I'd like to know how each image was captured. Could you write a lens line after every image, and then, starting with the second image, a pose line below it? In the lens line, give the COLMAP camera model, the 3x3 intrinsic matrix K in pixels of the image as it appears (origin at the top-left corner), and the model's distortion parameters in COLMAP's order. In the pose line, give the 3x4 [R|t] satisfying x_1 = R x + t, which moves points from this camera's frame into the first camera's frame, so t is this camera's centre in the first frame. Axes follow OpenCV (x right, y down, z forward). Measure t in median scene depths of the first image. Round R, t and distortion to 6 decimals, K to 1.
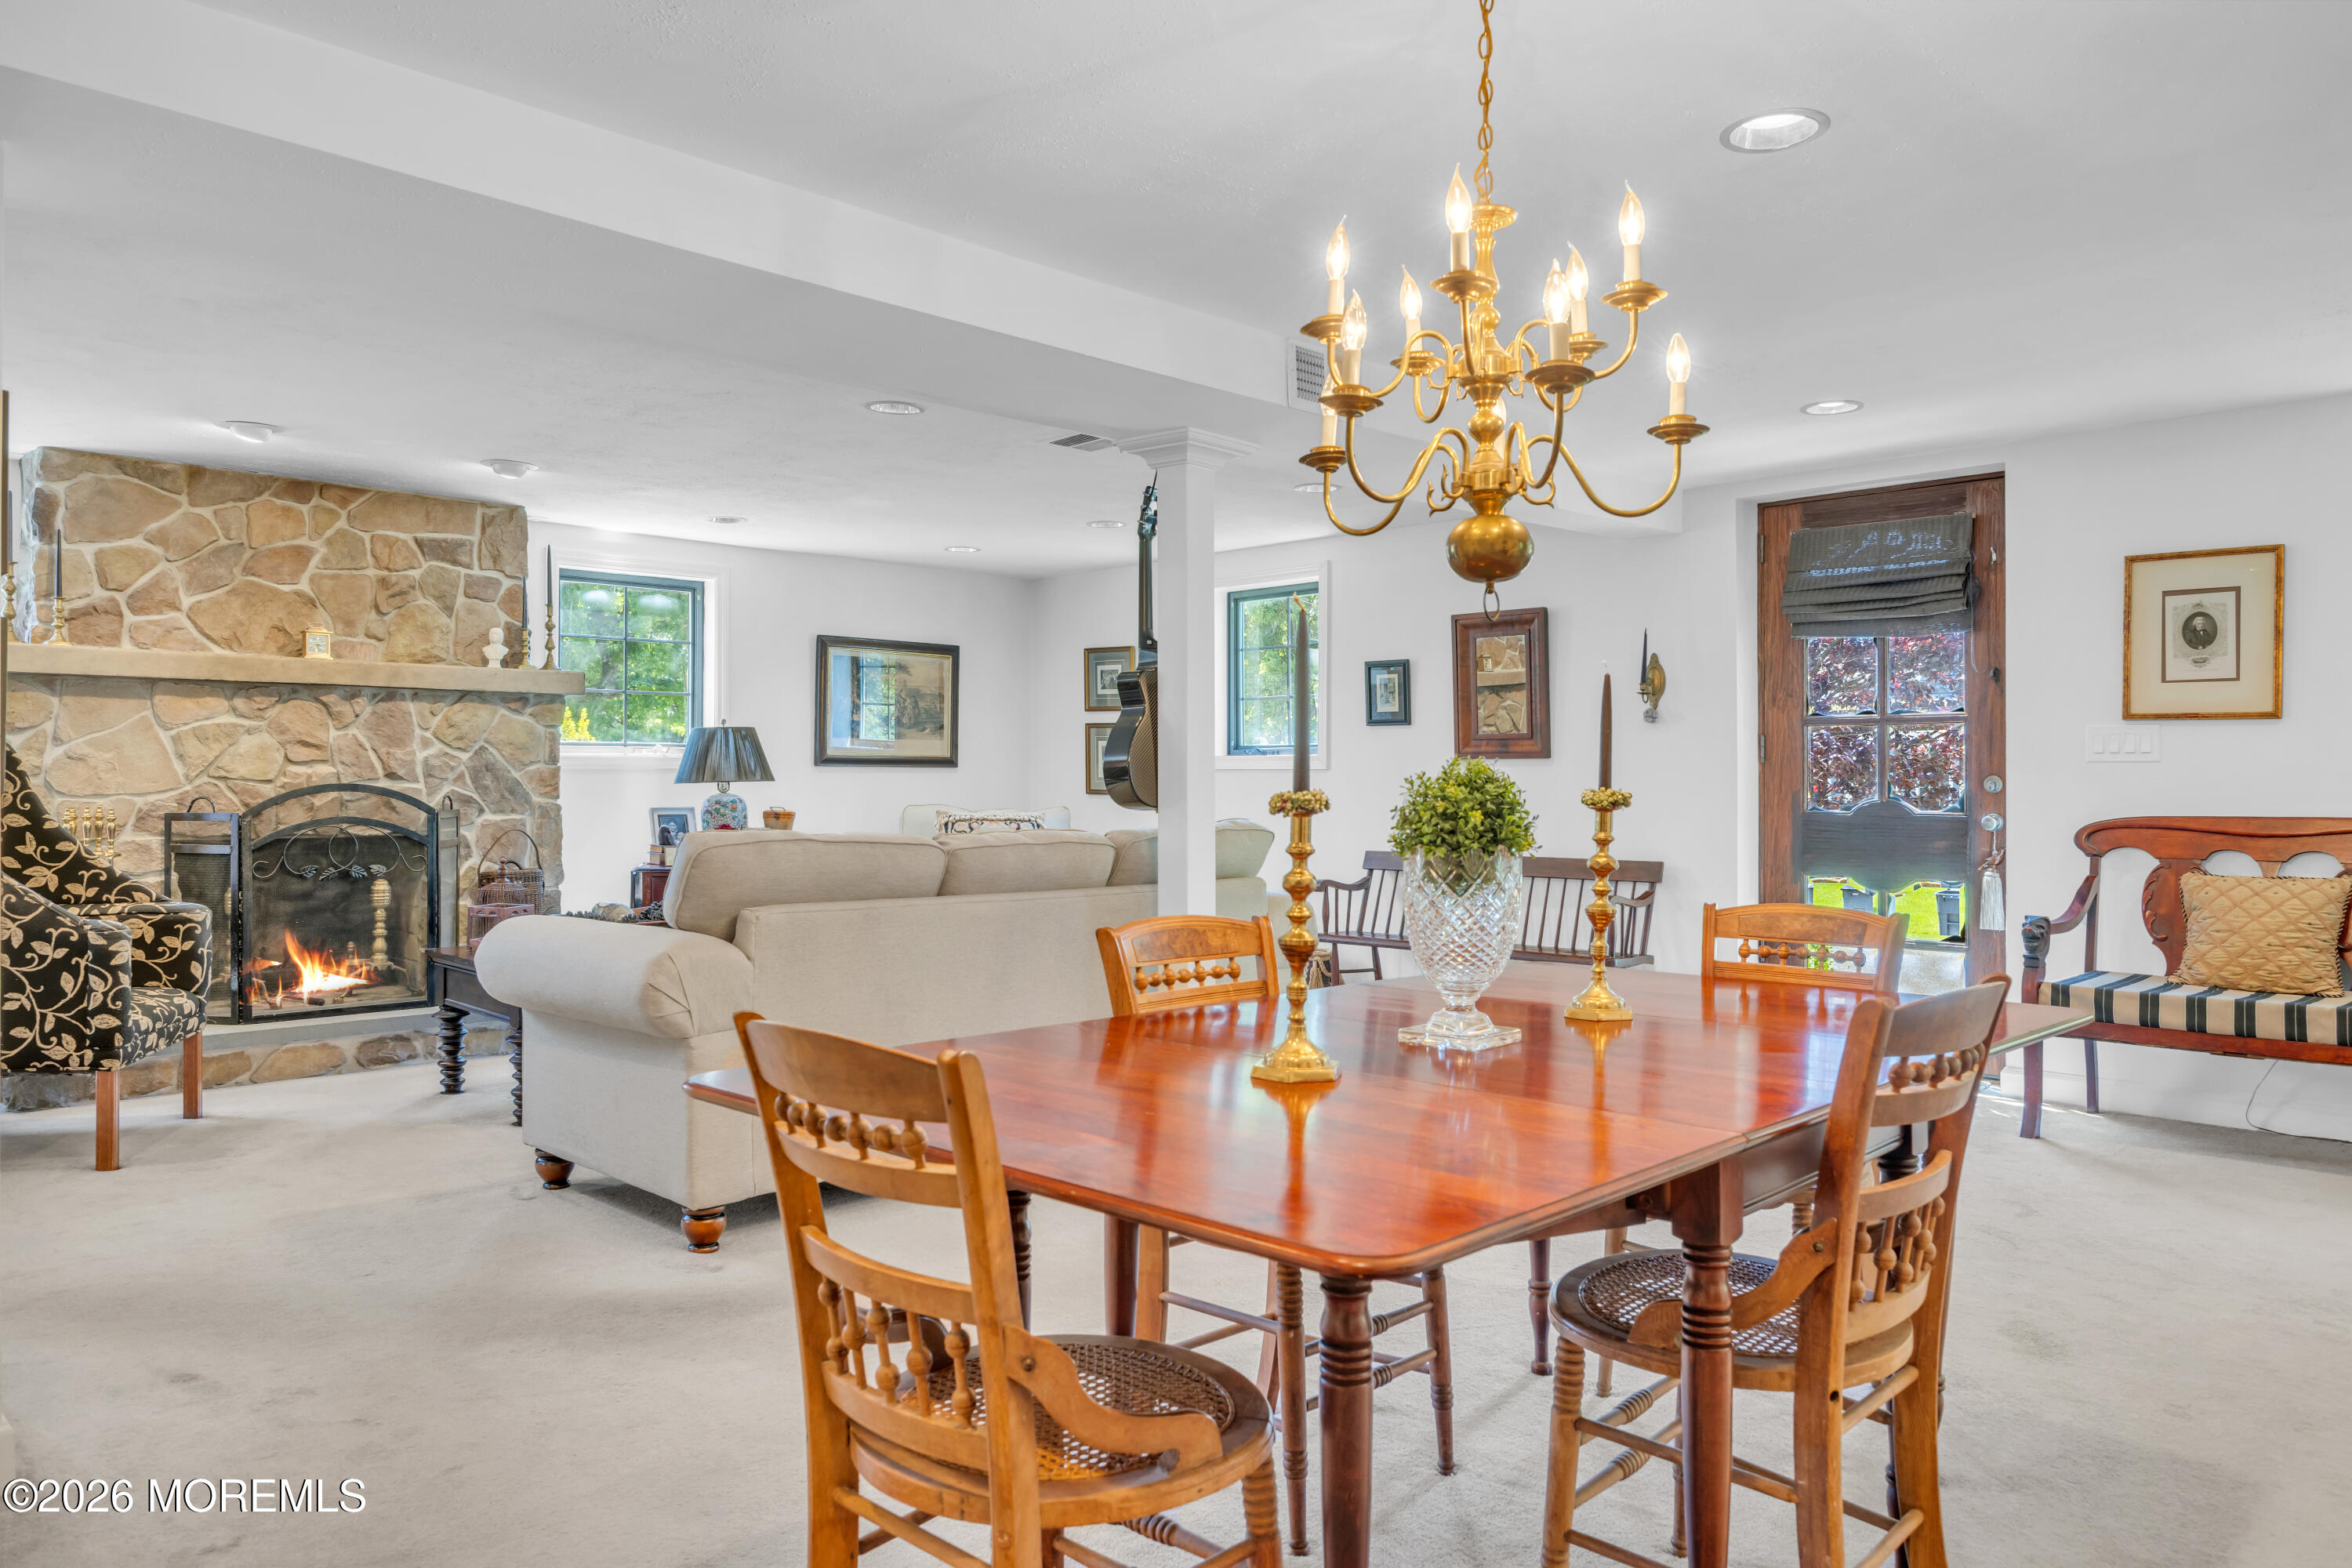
lens RADIAL K [[1589.5, 0, 1180.6], [0, 1589.5, 777.5], [0, 0, 1]] dist [-0.001697, 0.003919]
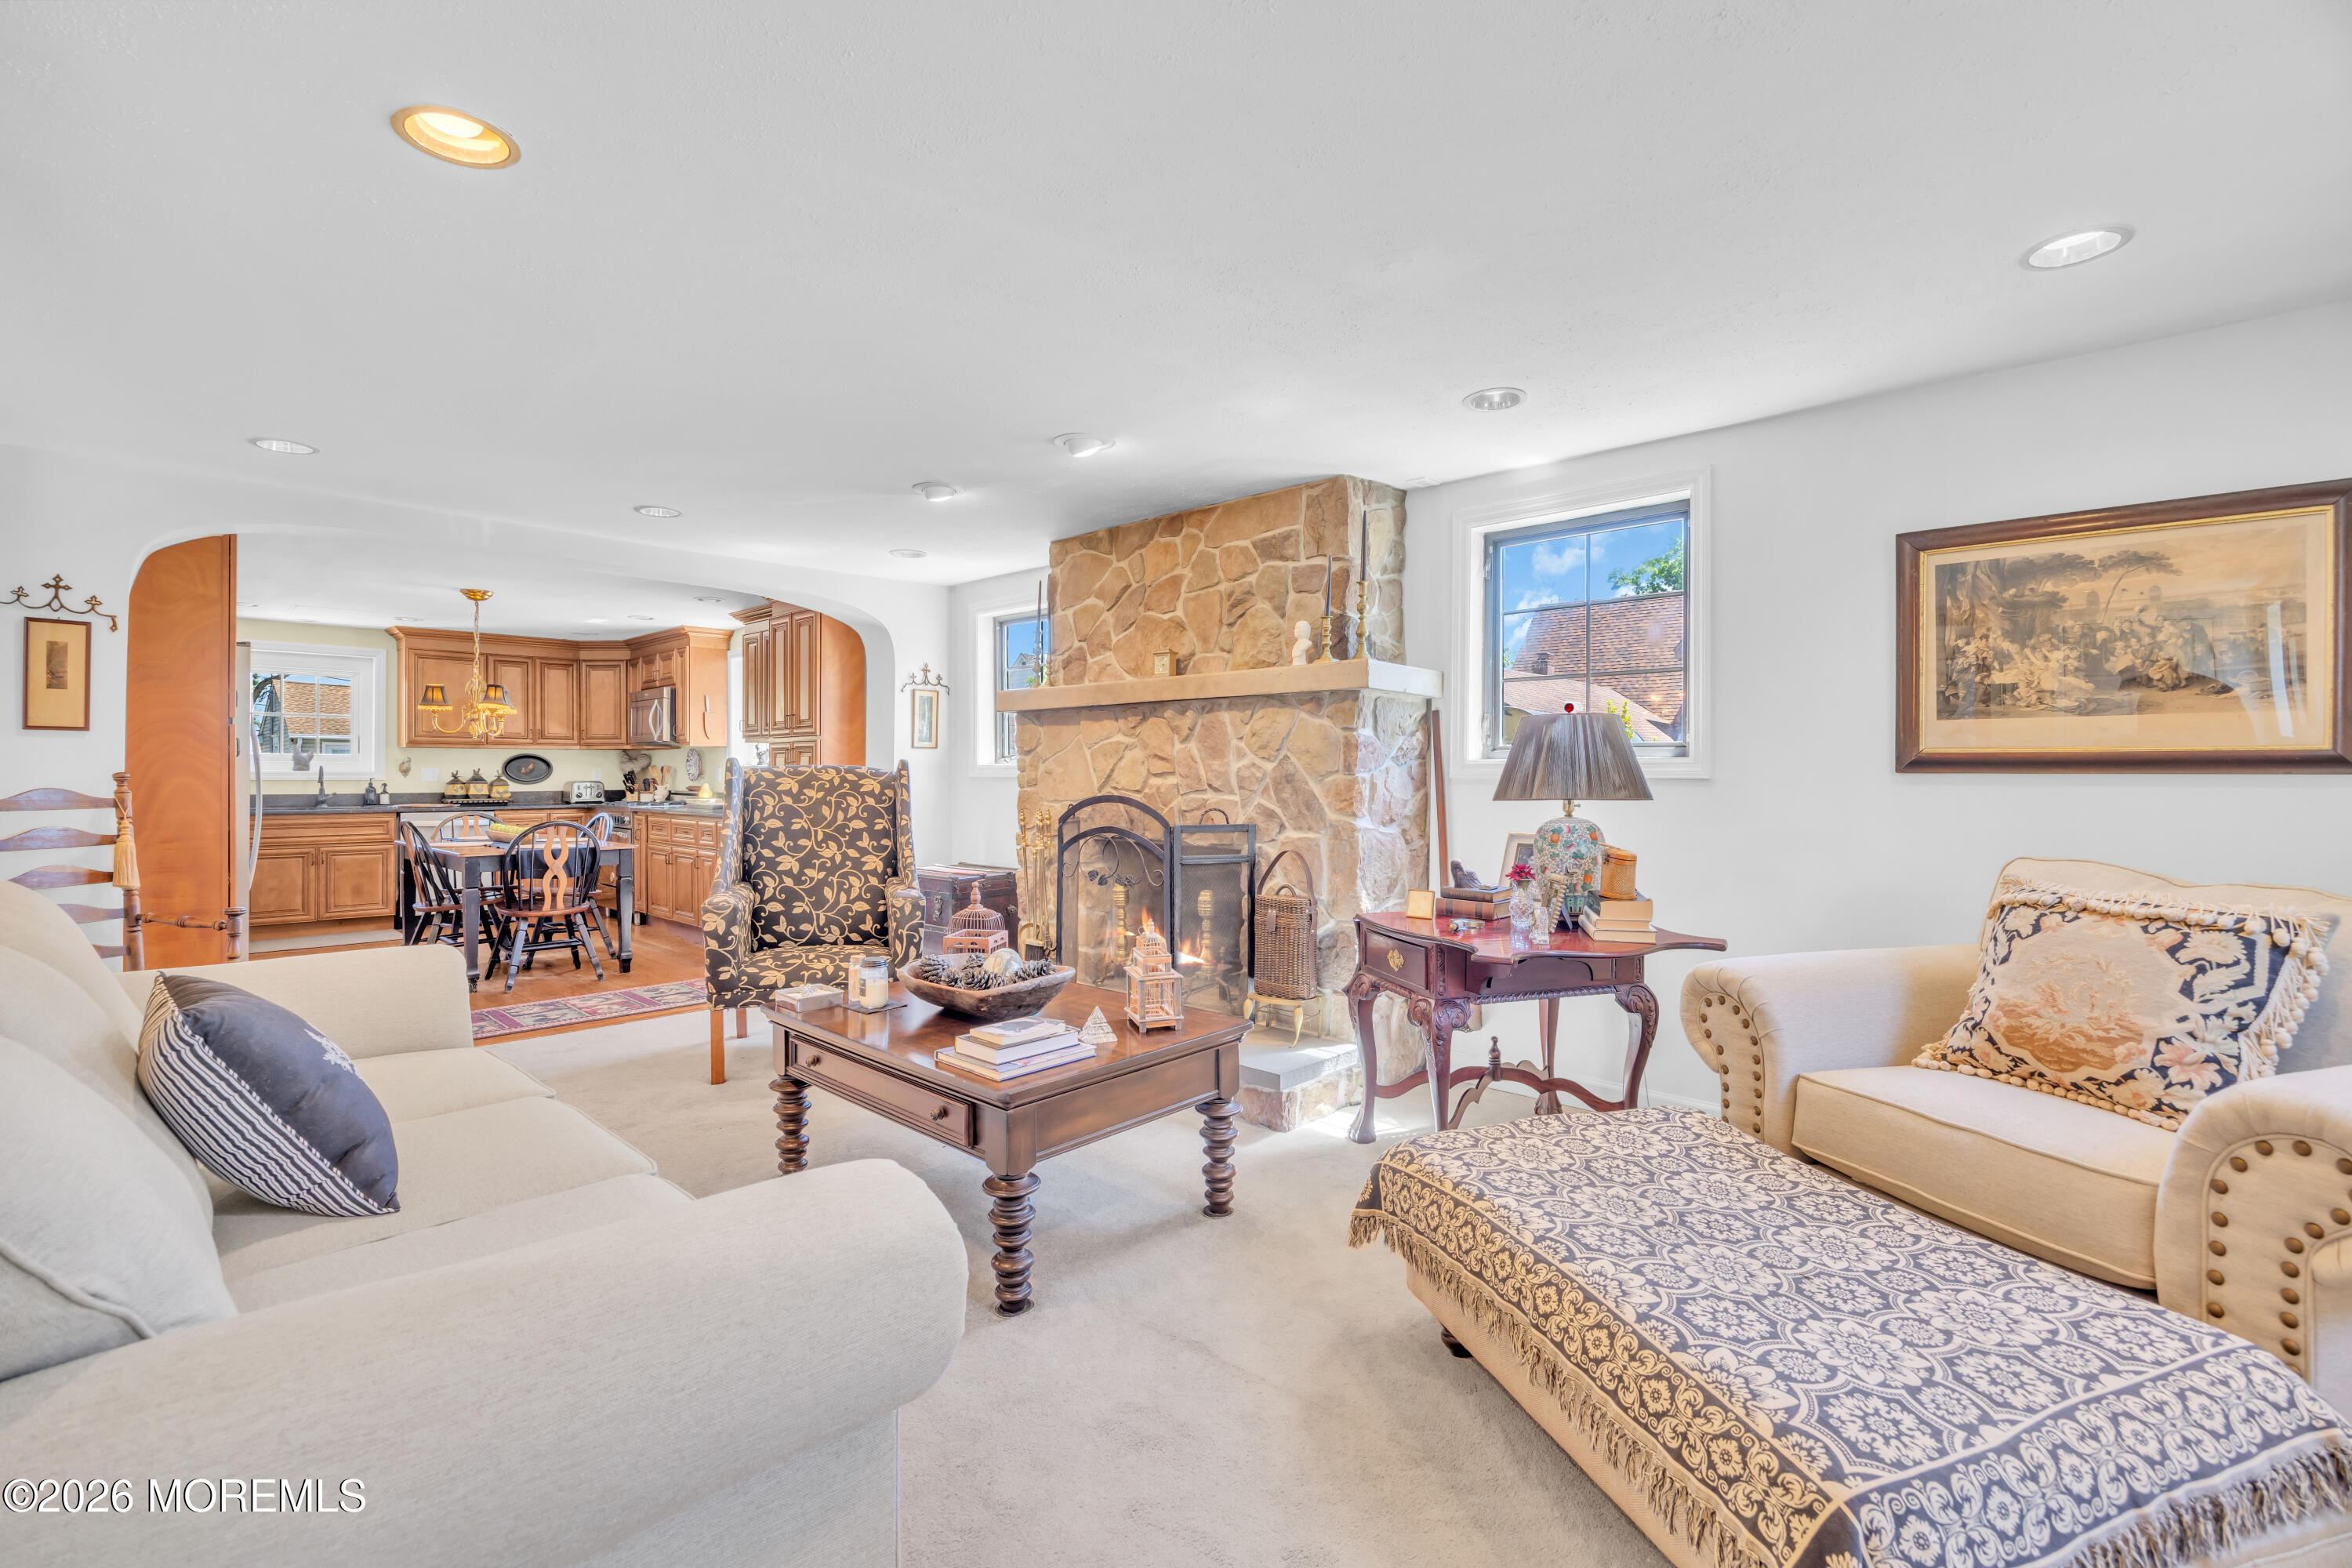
lens RADIAL K [[1023.6, 0, 1186.8], [0, 1023.6, 775.4], [0, 0, 1]] dist [-0.018157, 0.000270]
pose [[0.051564, -0.000326, -0.998670, 0.147456], [0.002370, 0.999997, -0.000204, -0.008821], [0.998667, -0.002357, 0.051565, 0.982938]]
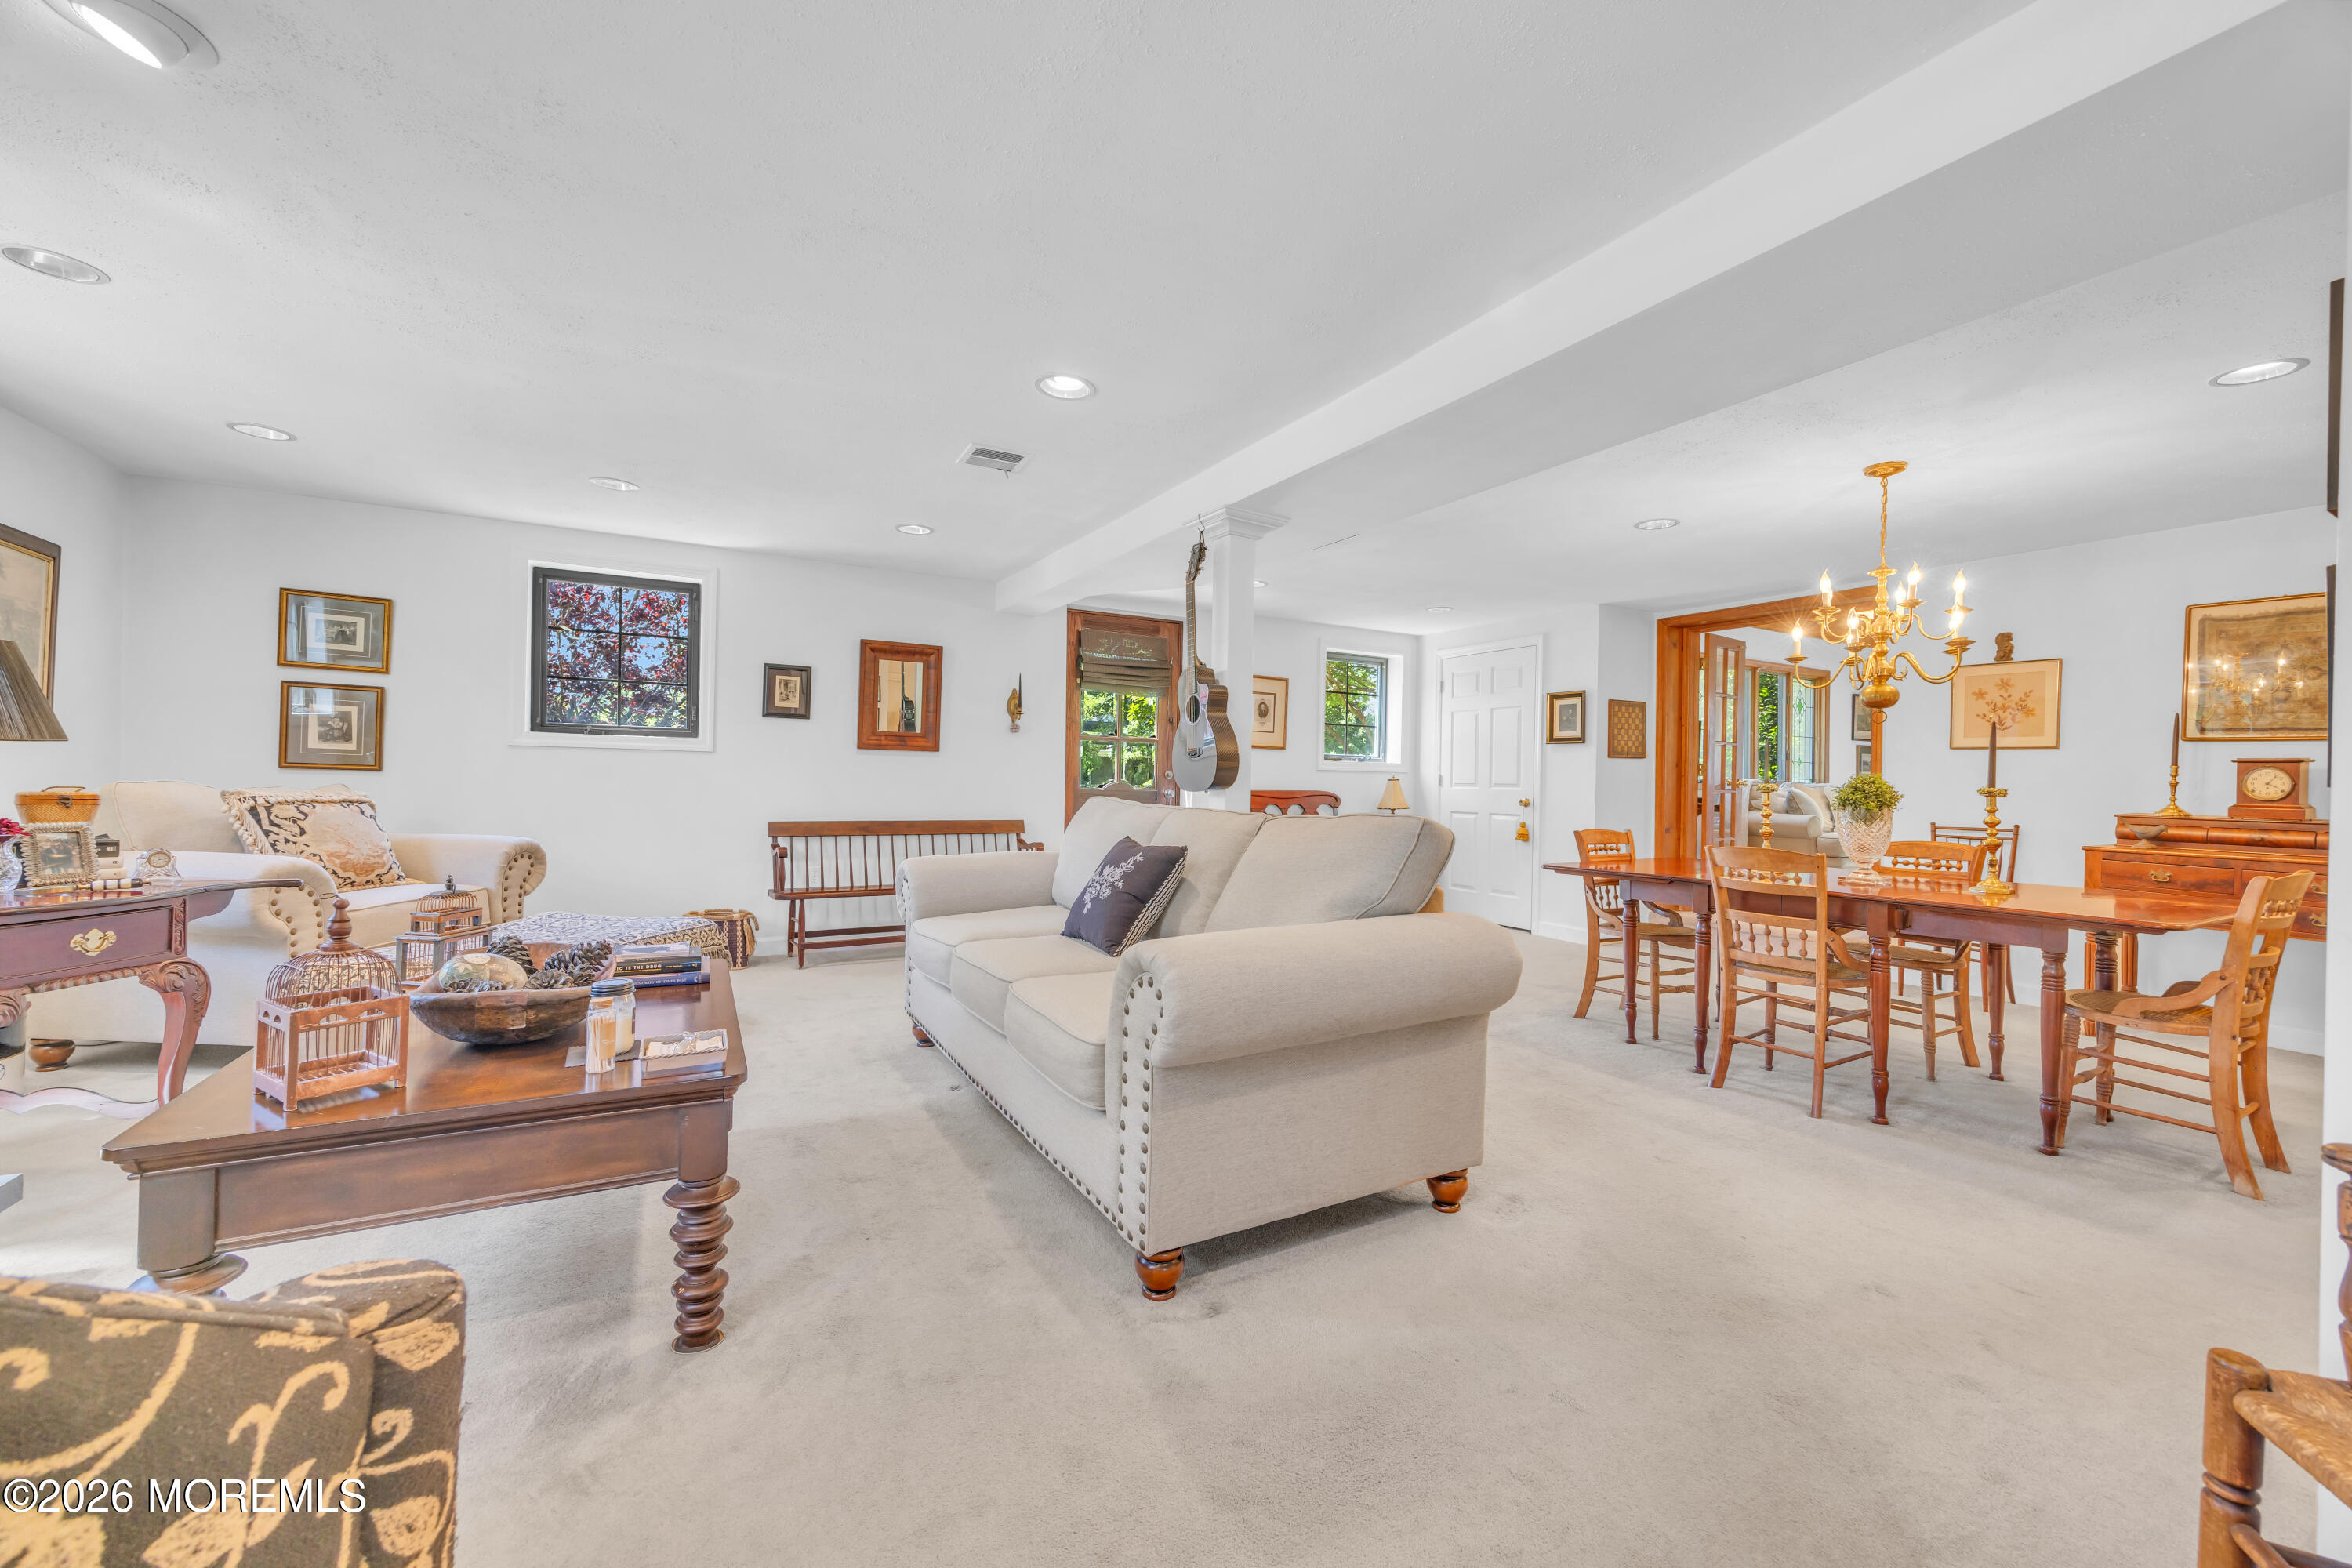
lens RADIAL K [[923.5, 0, 1205.9], [0, 923.5, 774.8], [0, 0, 1]] dist [-0.000587, 0.000002]
pose [[0.255803, 0.008963, 0.966687, -0.567825], [-0.023841, 0.999711, -0.002960, 0.006402], [-0.966435, -0.022290, 0.255943, 0.605949]]
